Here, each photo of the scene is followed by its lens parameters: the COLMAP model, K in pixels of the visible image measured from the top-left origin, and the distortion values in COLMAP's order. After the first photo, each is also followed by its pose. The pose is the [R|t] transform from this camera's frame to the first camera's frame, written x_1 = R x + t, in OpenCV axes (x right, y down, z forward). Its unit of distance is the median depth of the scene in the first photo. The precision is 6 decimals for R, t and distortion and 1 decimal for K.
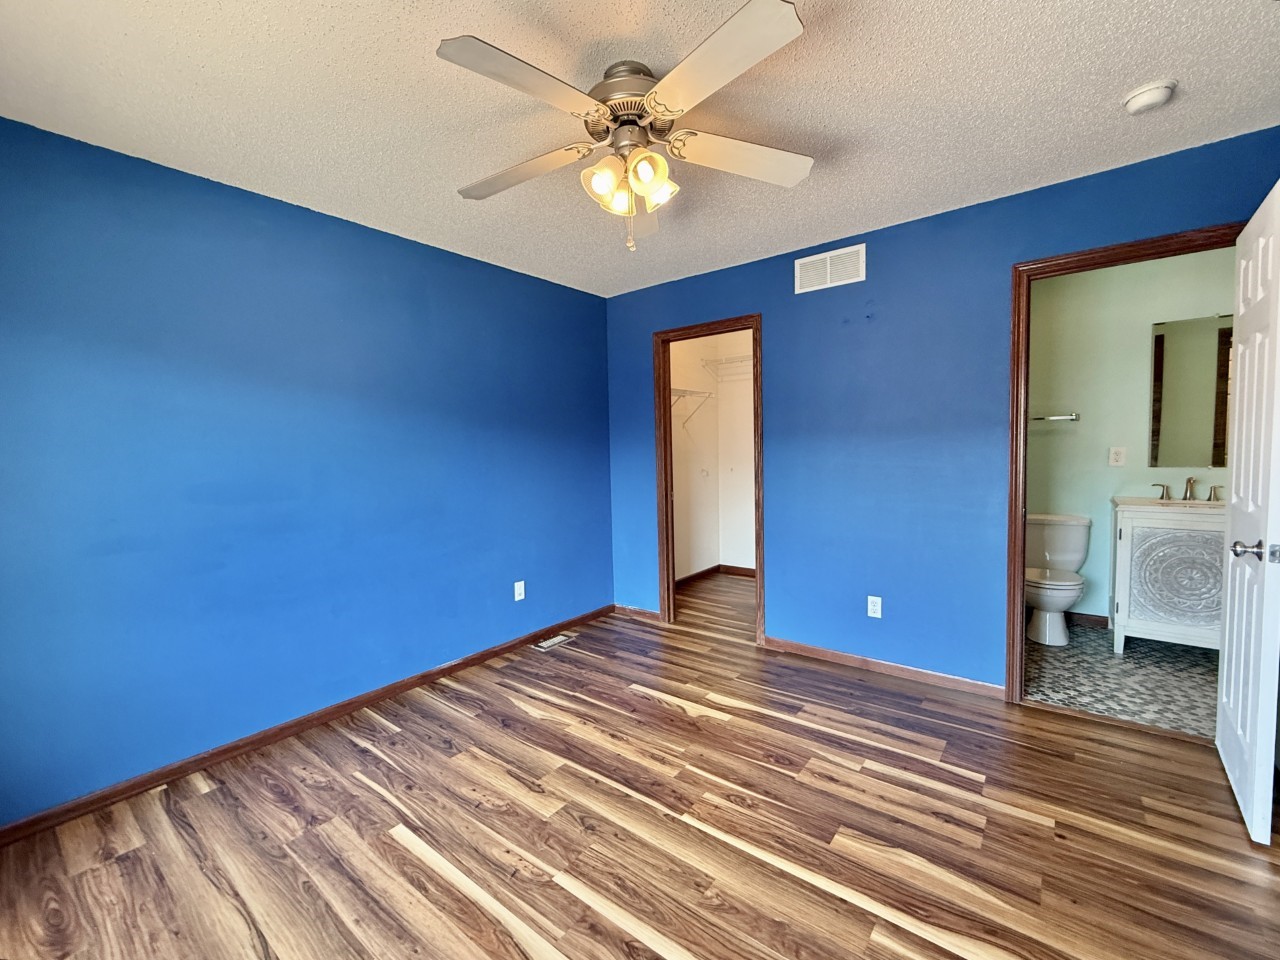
lens RADIAL K [[533.2, 0, 640.0], [0, 533.2, 480.0], [0, 0, 1]] dist [-0.000974, -0.000106]
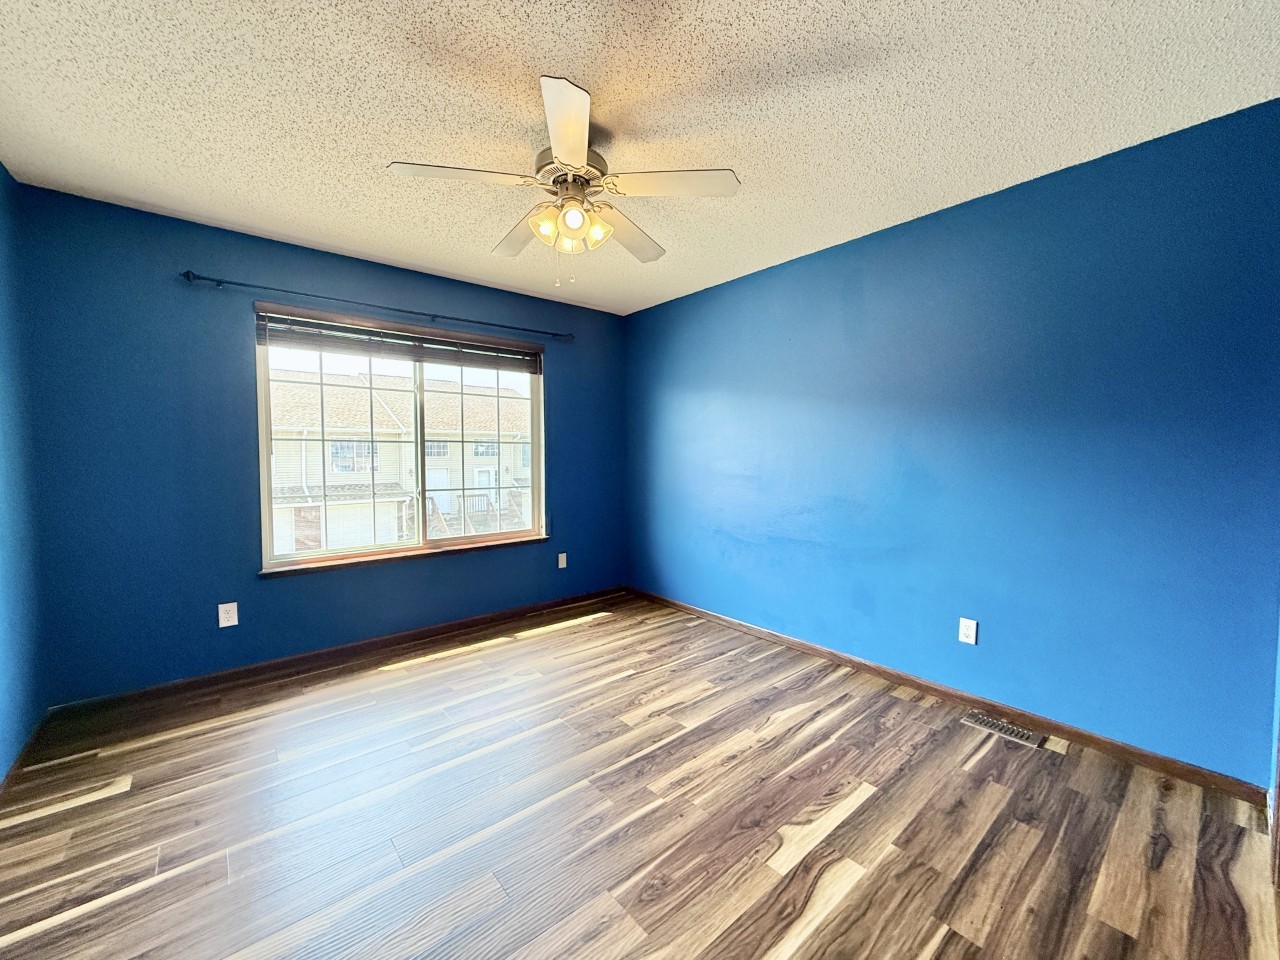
lens RADIAL K [[508.7, 0, 636.1], [0, 508.7, 480.1], [0, 0, 1]] dist [-0.001204, 0.000051]
pose [[-0.199516, 0.075895, -0.976951, 0.737142], [-0.052402, 0.994743, 0.087978, -0.055004], [0.978492, 0.068747, -0.194490, 0.903116]]
